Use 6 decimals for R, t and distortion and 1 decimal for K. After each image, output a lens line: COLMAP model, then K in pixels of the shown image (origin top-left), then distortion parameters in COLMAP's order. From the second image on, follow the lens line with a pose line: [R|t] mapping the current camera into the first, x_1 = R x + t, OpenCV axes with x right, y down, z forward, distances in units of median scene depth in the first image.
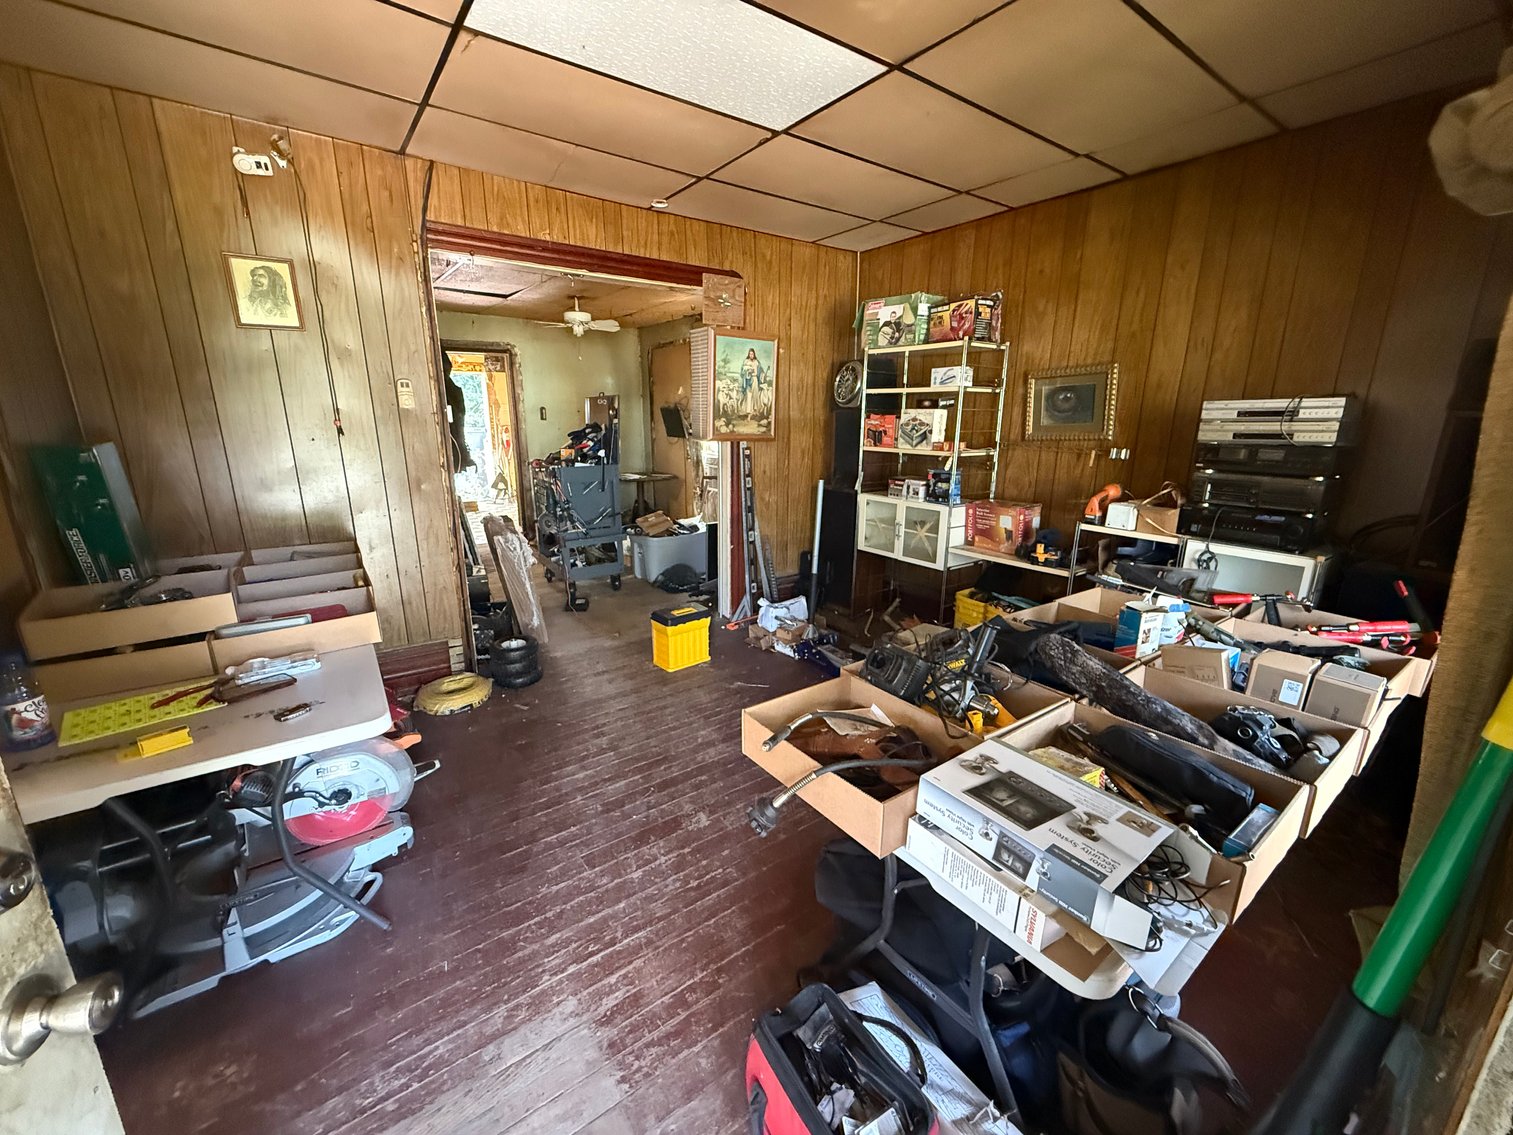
lens RADIAL K [[608.1, 0, 756.6], [0, 608.1, 572.8], [0, 0, 1]] dist [-0.000639, 0.000083]
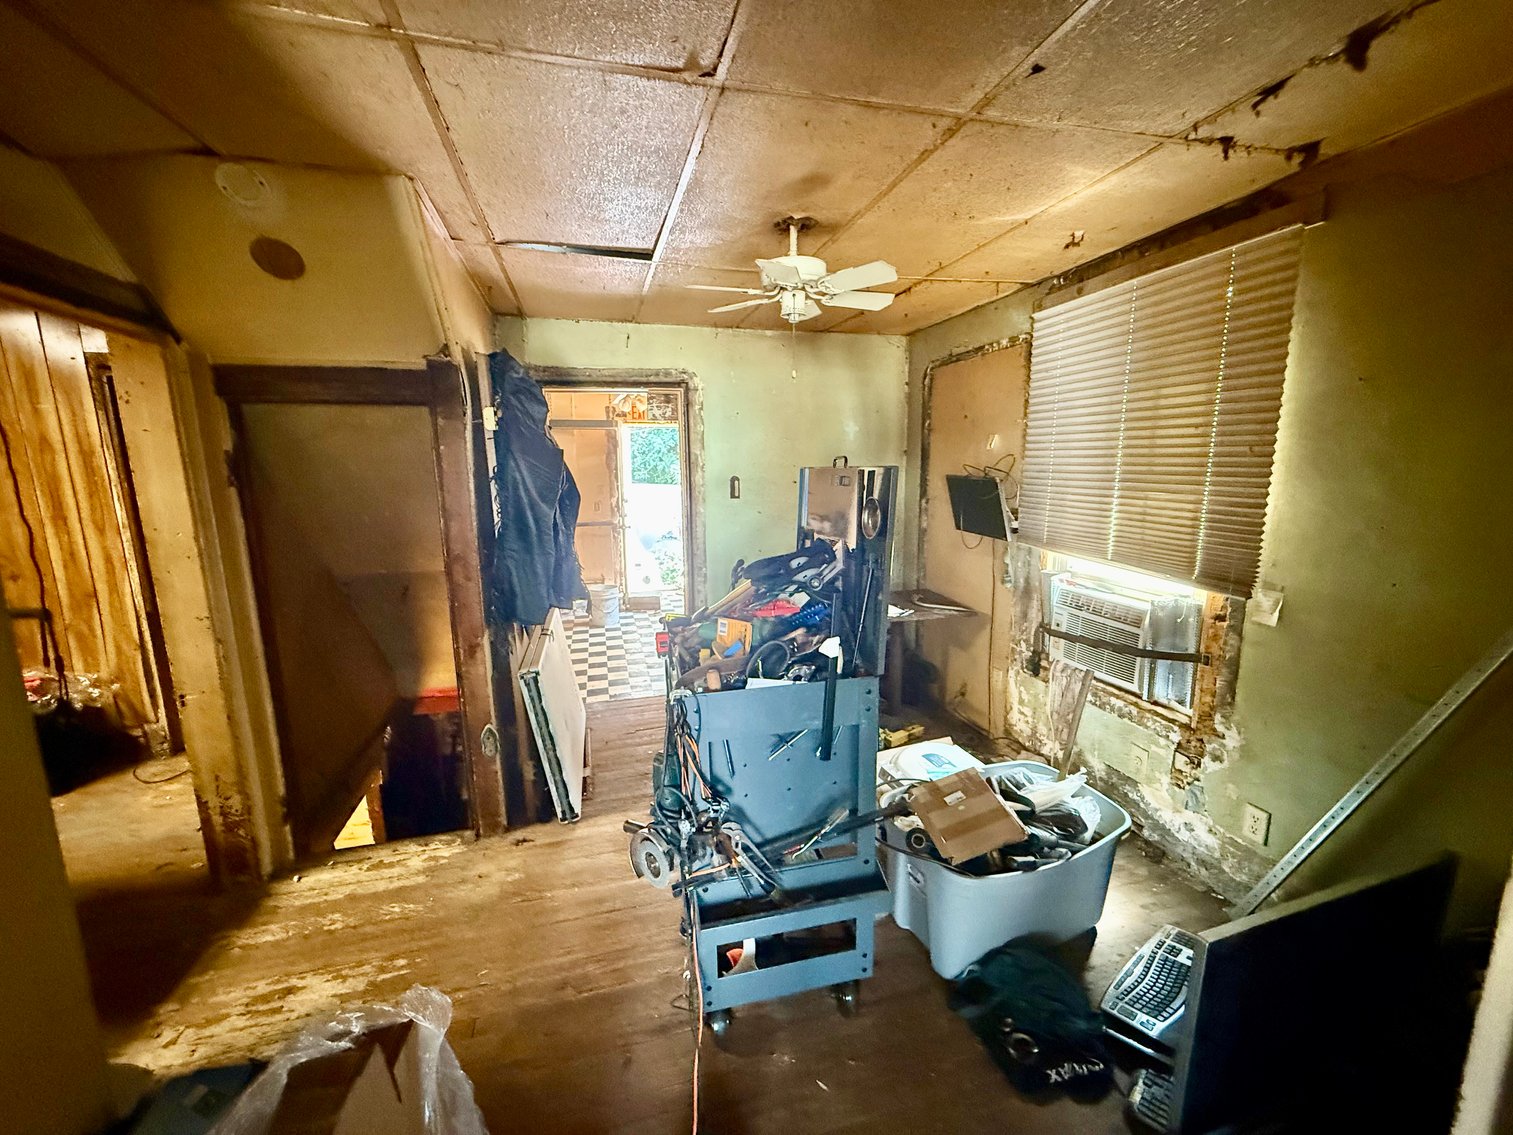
lens RADIAL K [[608.1, 0, 759.5], [0, 608.1, 572.2], [0, 0, 1]] dist [-0.000639, 0.000083]
pose [[0.937323, 0.046119, -0.345397, -0.131192], [-0.074116, 0.994909, -0.068288, -0.150597], [0.340489, 0.089607, 0.935969, 0.495622]]
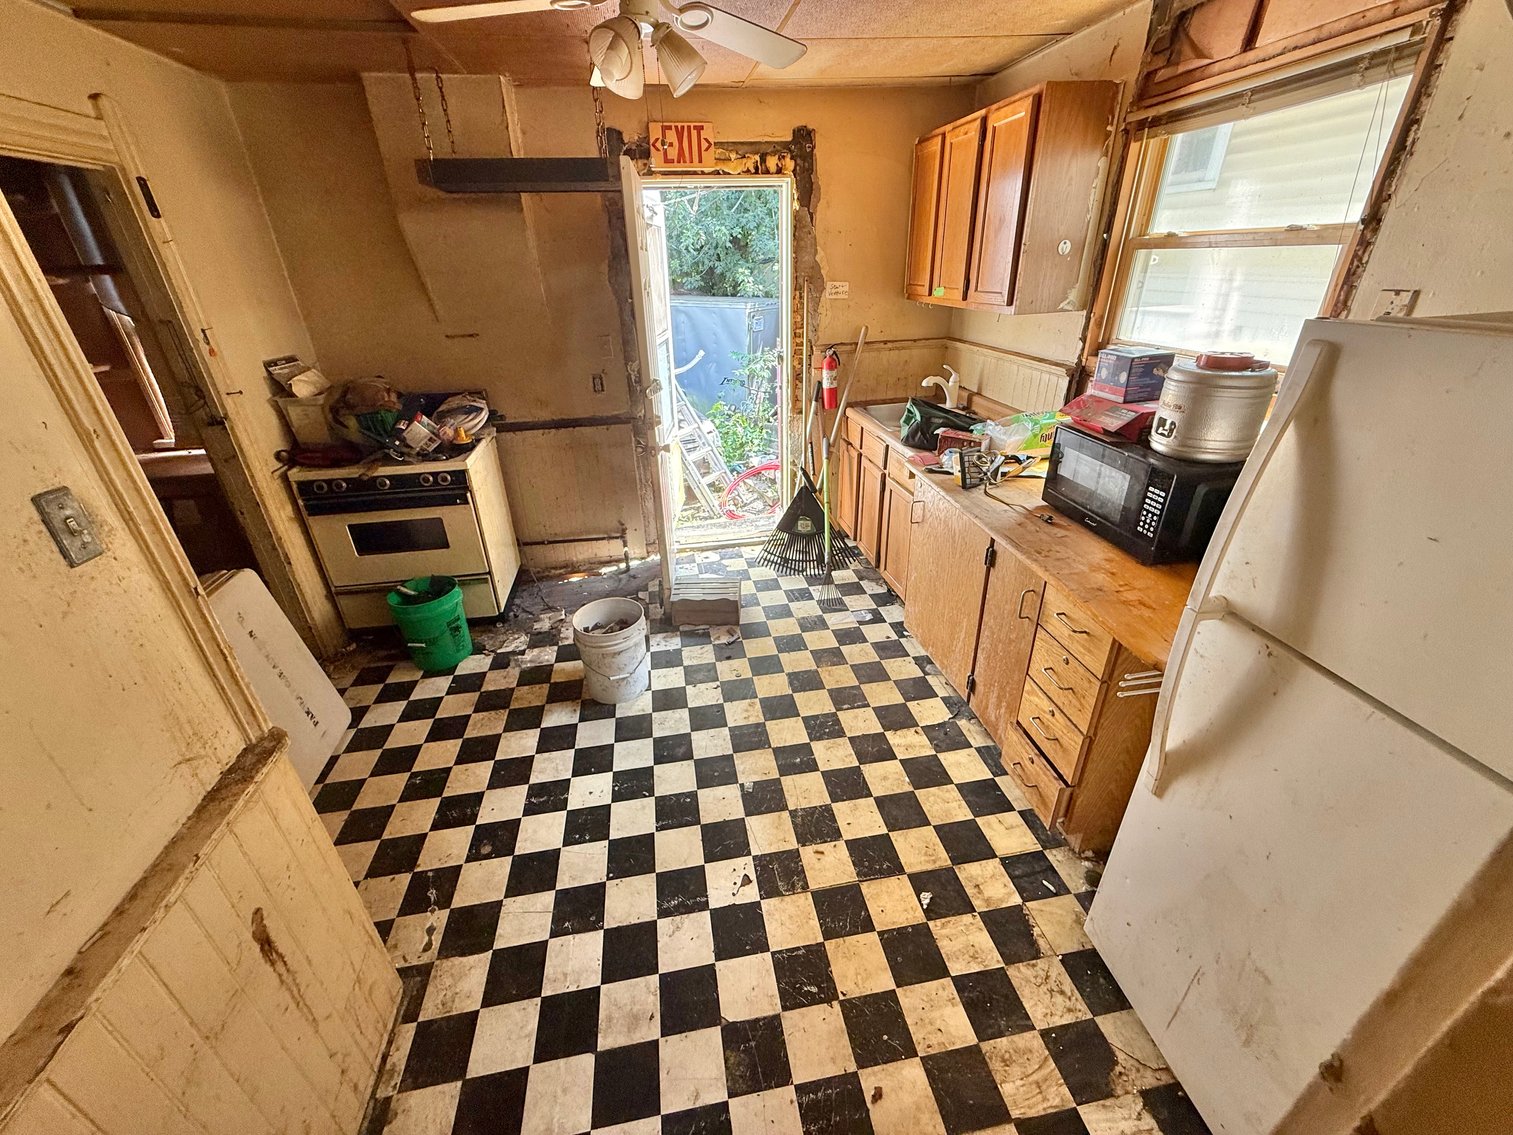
lens RADIAL K [[608.1, 0, 755.4], [0, 608.1, 566.2], [0, 0, 1]] dist [-0.000639, 0.000083]
pose [[0.898722, 0.171856, -0.403441, -0.304384], [-0.081443, 0.969415, 0.231520, -0.235721], [0.430890, -0.175214, 0.885231, 0.773421]]
